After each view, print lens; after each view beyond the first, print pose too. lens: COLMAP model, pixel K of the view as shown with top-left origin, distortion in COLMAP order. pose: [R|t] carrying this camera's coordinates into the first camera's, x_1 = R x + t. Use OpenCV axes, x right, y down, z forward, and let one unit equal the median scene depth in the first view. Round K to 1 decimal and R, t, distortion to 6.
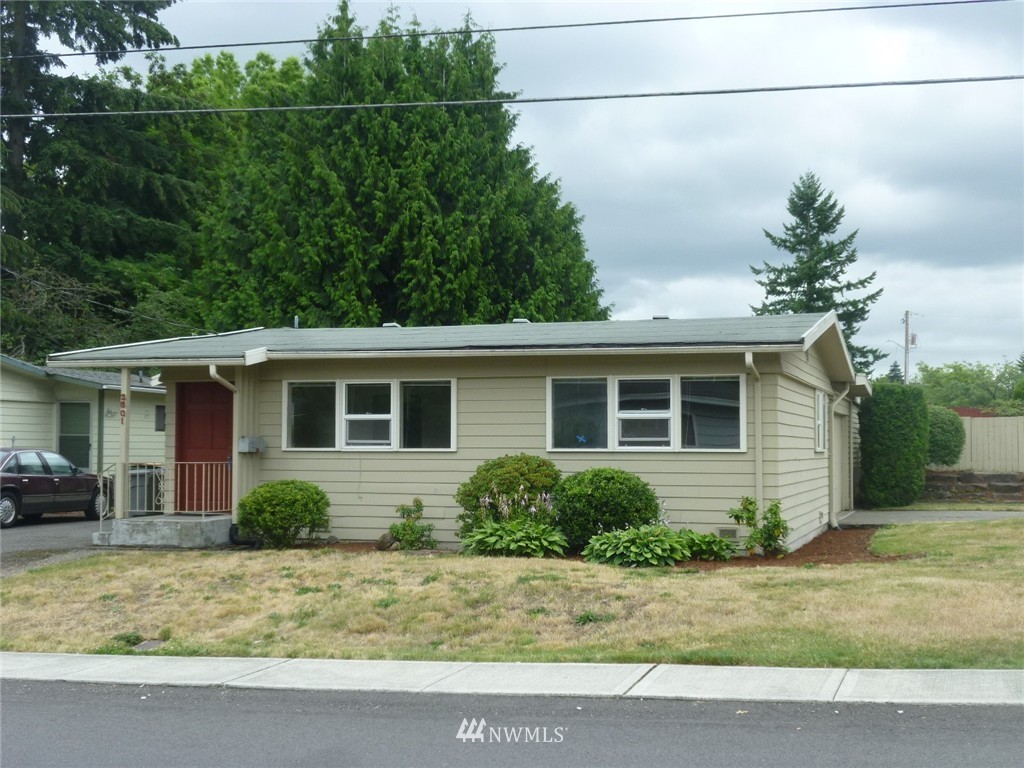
lens RADIAL K [[1252.9, 0, 512.0], [0, 1252.9, 390.1], [0, 0, 1]] dist [-0.055161, 0.000000]
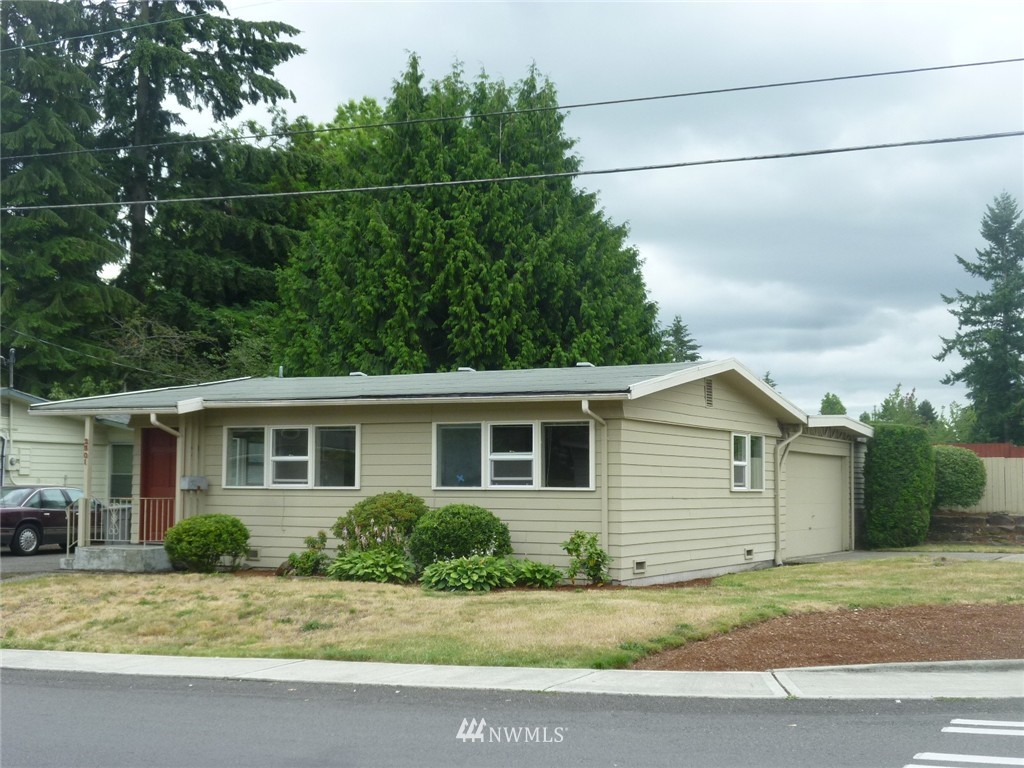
lens RADIAL K [[1311.0, 0, 511.8], [0, 1311.0, 384.1], [0, 0, 1]] dist [-0.025548, 0.000000]
pose [[0.986576, -0.009537, -0.163023, 0.160456], [0.004075, 0.999420, -0.033805, -0.002775], [0.163251, 0.032687, 0.986043, -0.078284]]
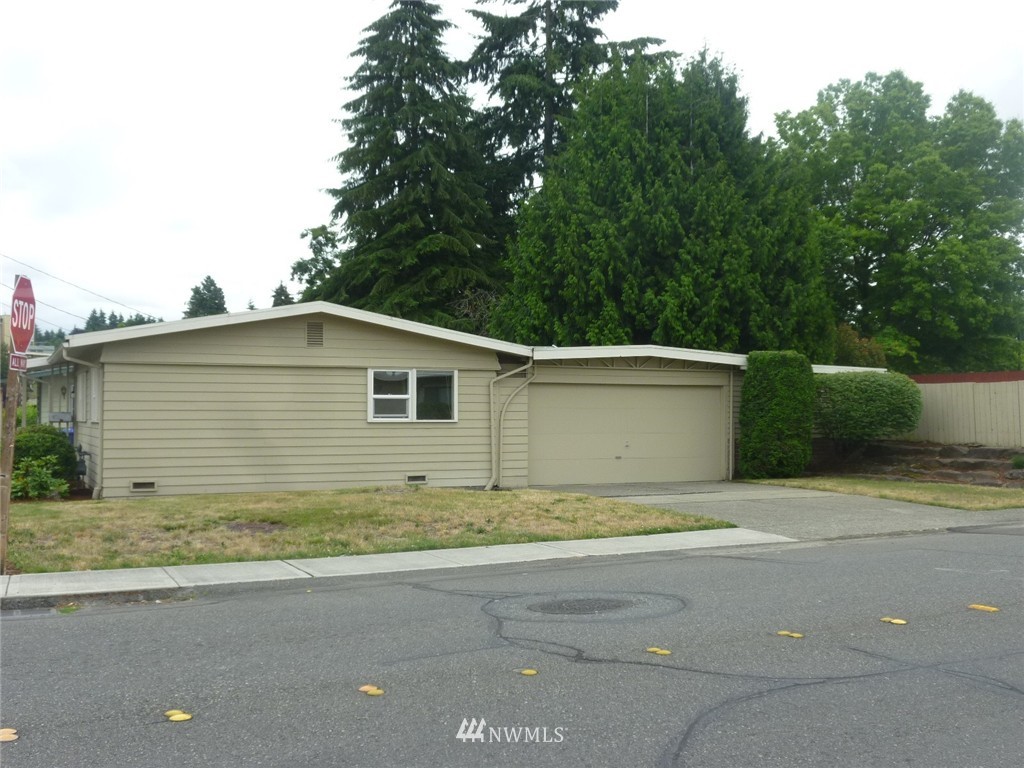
lens RADIAL K [[1046.4, 0, 511.8], [0, 1046.4, 381.2], [0, 0, 1]] dist [-0.081102, 0.000000]
pose [[0.707968, -0.027755, -0.705699, 0.477497], [0.035262, 0.999370, -0.003930, 0.007164], [0.705364, -0.022103, 0.708500, 0.143005]]
